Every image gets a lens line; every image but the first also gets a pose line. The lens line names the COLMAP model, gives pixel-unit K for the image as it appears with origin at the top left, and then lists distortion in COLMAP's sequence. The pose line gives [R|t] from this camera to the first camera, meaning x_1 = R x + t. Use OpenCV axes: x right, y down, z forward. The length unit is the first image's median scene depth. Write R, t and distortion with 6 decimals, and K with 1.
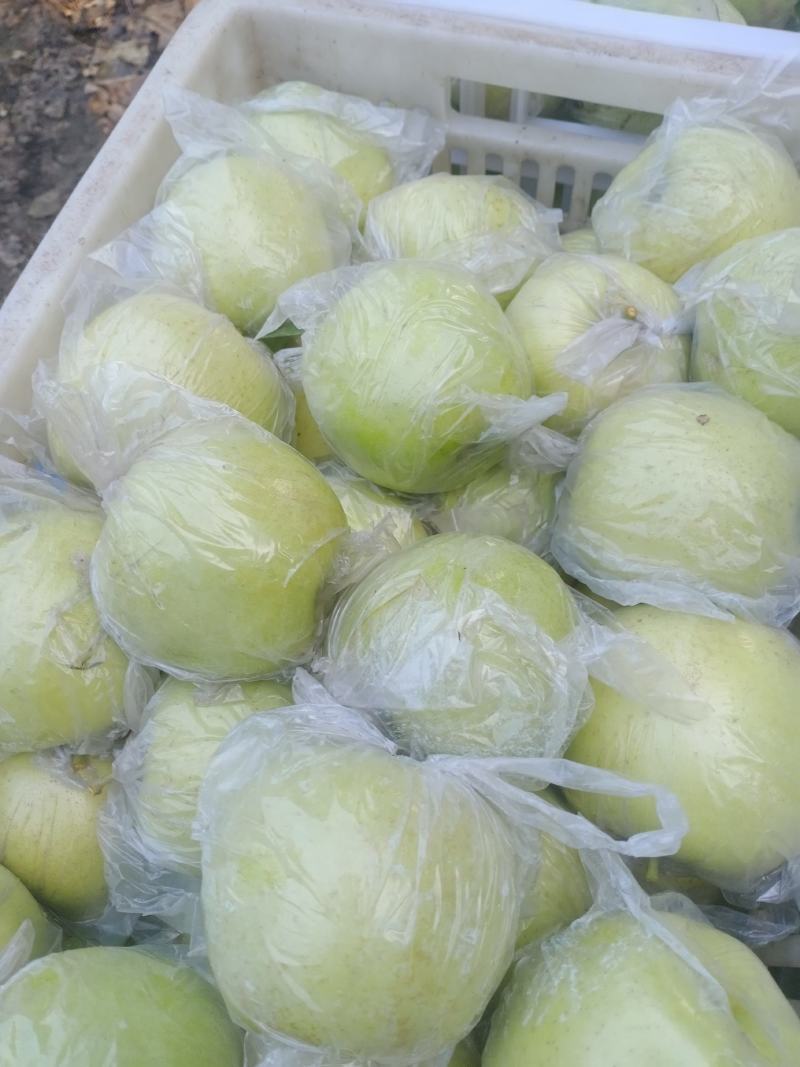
lens RADIAL K [[871.4, 0, 397.1], [0, 871.4, 535.1], [0, 0, 1]] dist [0.048735, -0.124483]
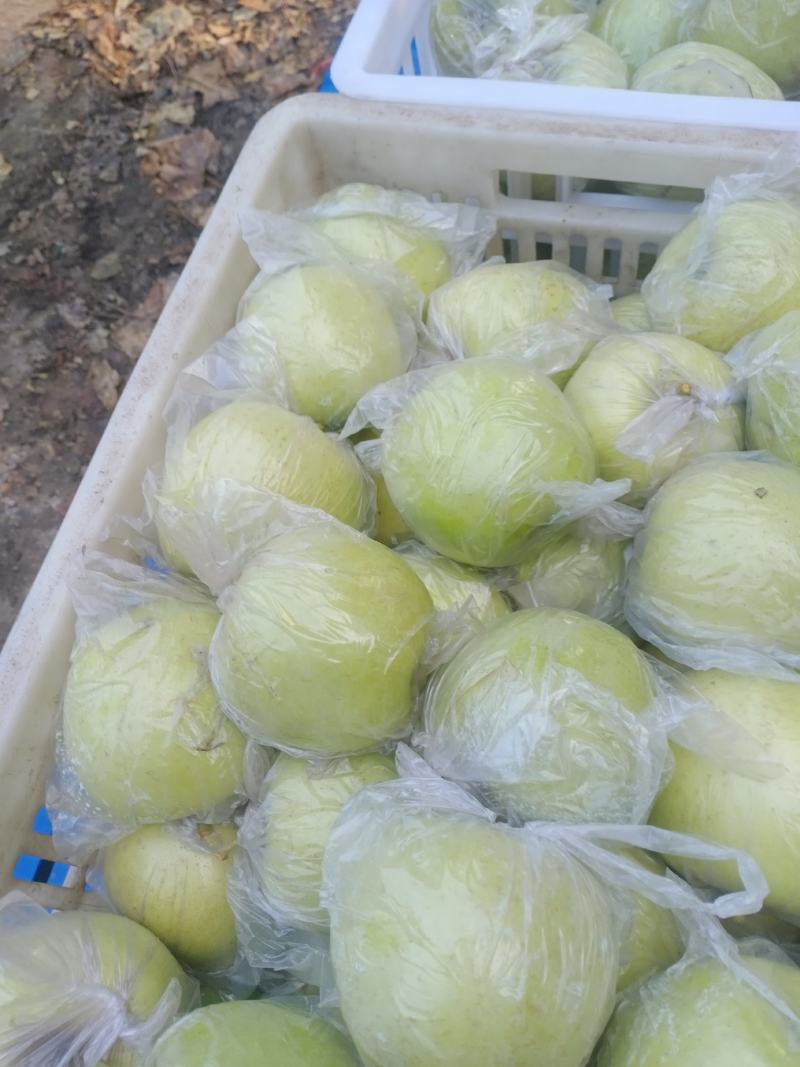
lens RADIAL K [[879.5, 0, 386.6], [0, 879.5, 534.8], [0, 0, 1]] dist [0.055797, -0.143418]
pose [[0.994762, -0.063823, -0.079839, -0.022306], [0.062779, 0.997907, -0.015518, -0.089448], [0.080662, 0.010424, 0.996687, -0.112703]]
